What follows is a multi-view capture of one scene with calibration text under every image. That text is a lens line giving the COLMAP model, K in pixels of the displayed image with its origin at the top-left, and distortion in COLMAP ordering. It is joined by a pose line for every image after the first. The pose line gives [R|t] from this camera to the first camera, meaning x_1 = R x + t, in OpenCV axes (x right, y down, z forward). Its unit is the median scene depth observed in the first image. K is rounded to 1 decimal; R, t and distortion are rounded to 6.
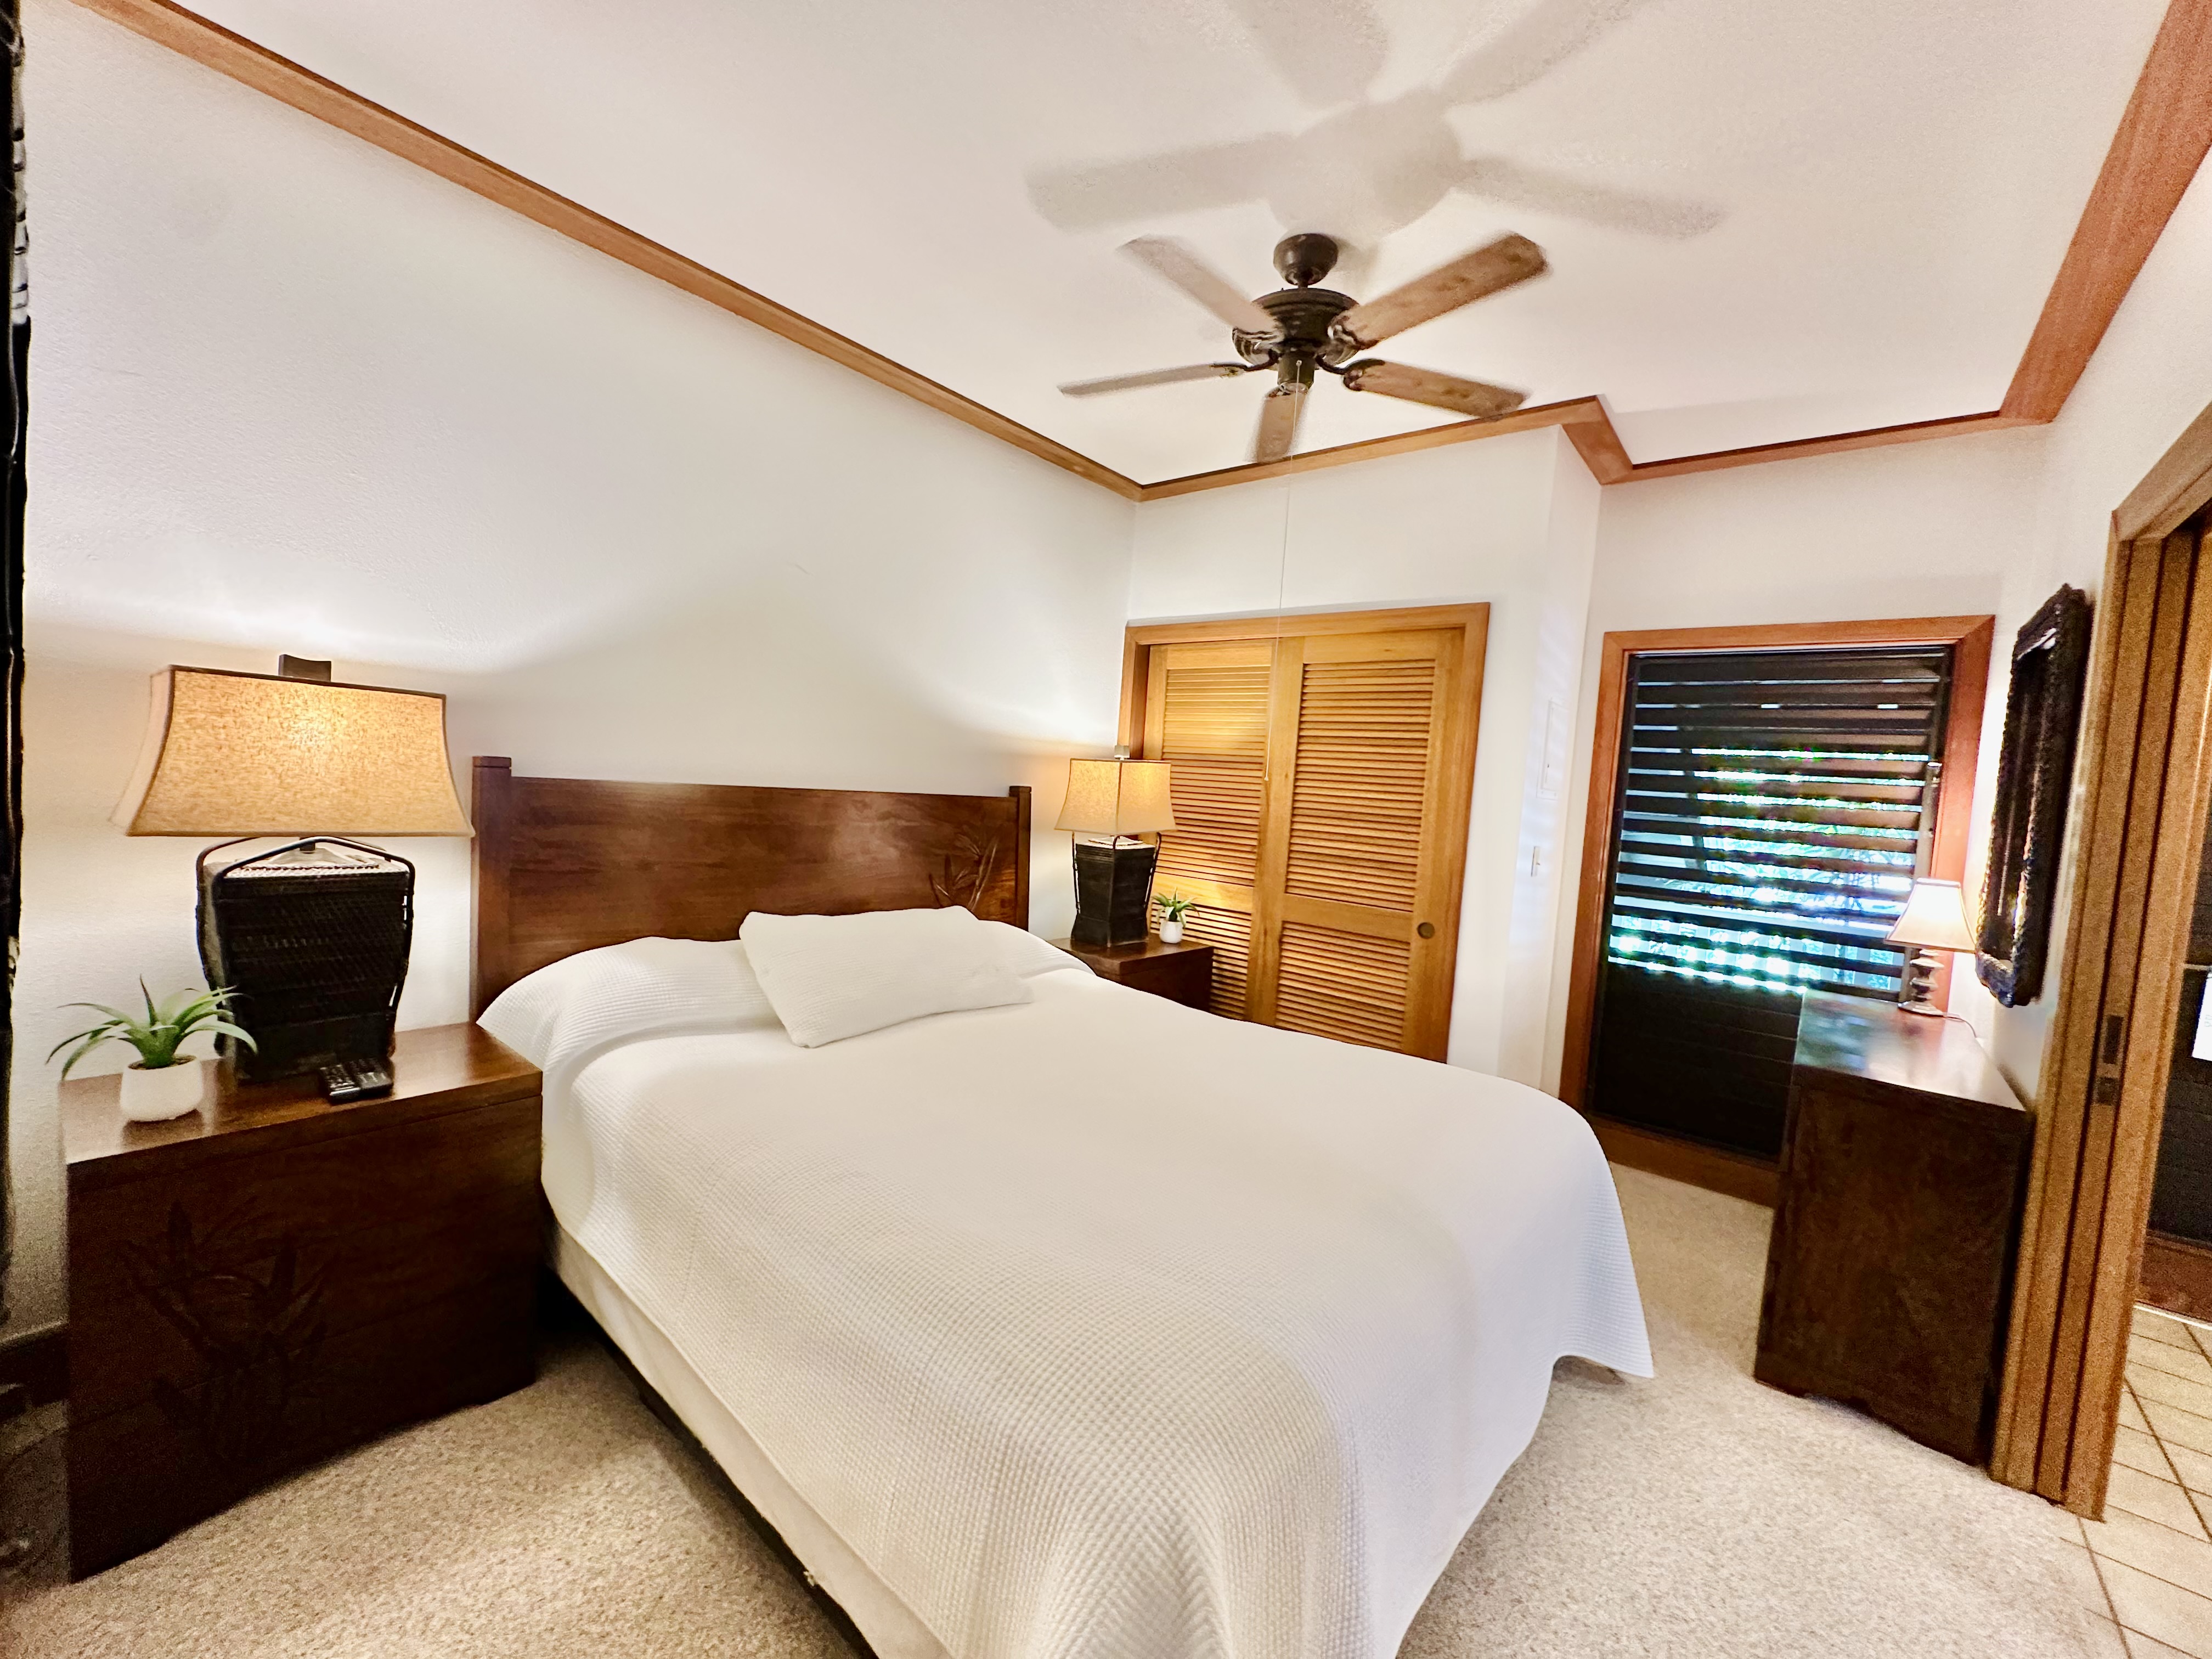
lens RADIAL K [[881.5, 0, 1106.0], [0, 881.5, 829.5], [0, 0, 1]] dist [-0.005840, 0.000470]
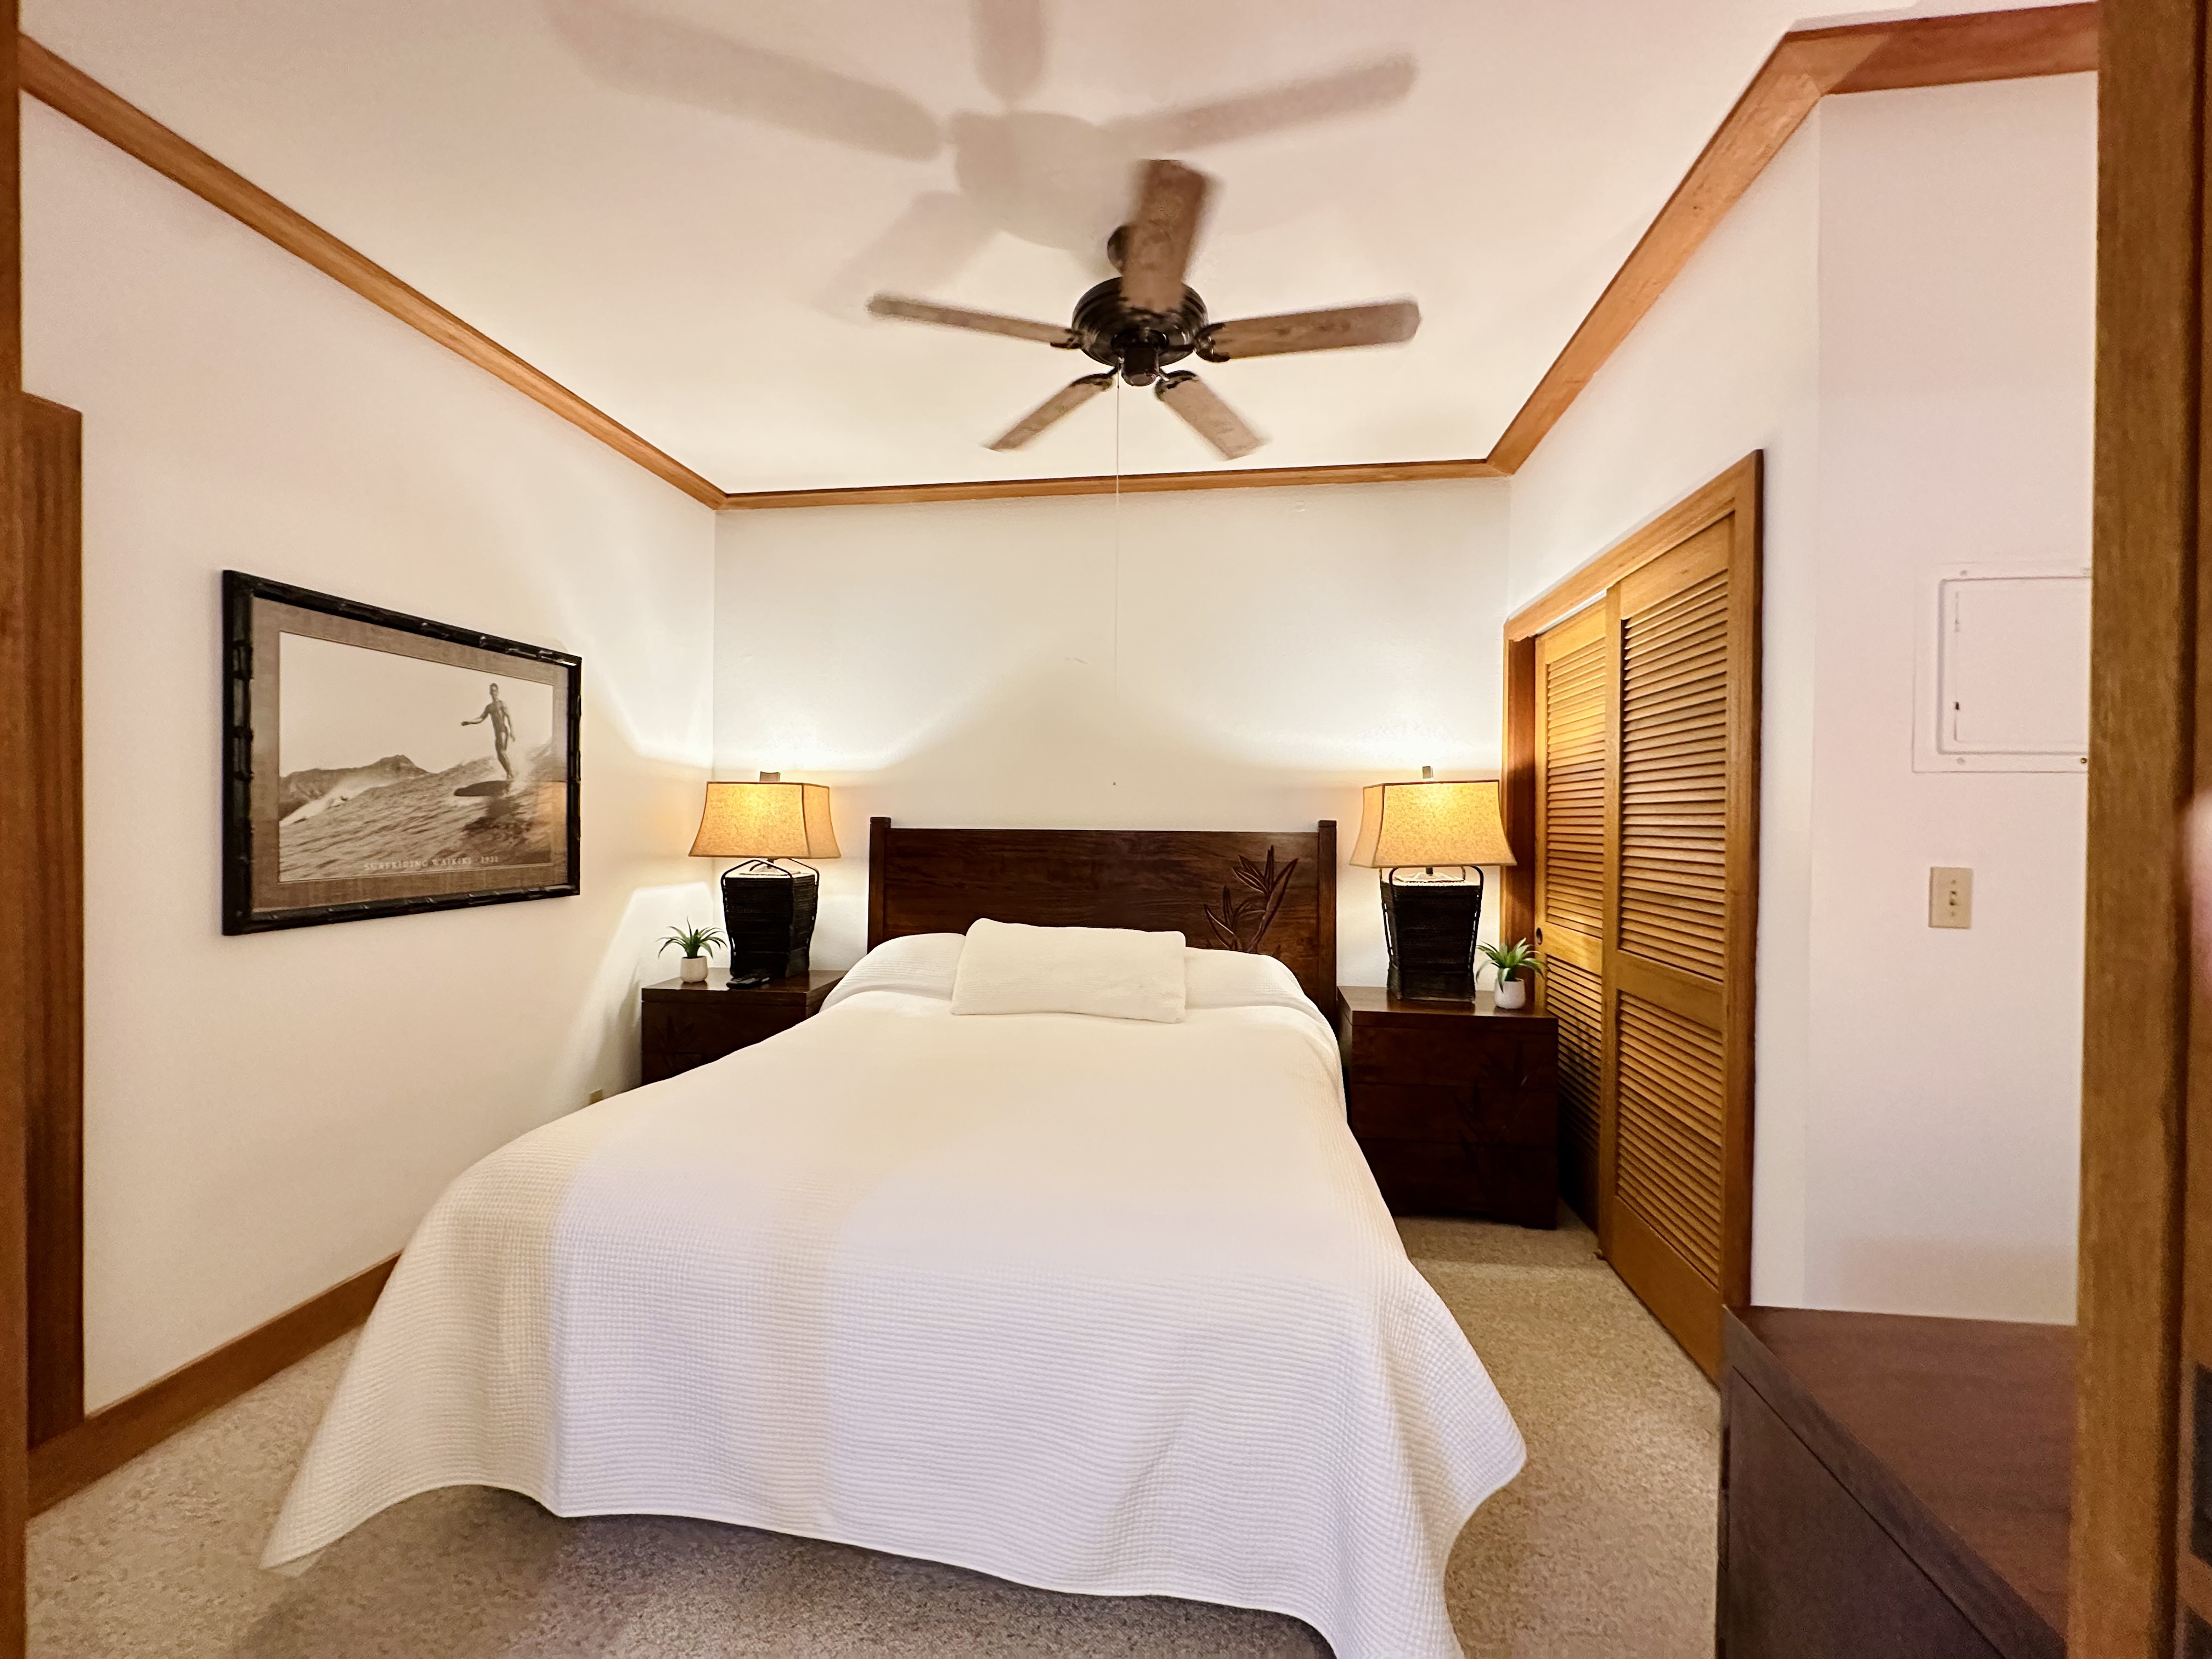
lens RADIAL K [[881.5, 0, 1106.0], [0, 881.5, 829.5], [0, 0, 1]] dist [-0.005840, 0.000470]
pose [[0.526072, -0.058530, -0.848424, 0.939912], [-0.018910, 0.996577, -0.080476, 0.067010], [0.850230, 0.058380, 0.523165, 0.464527]]
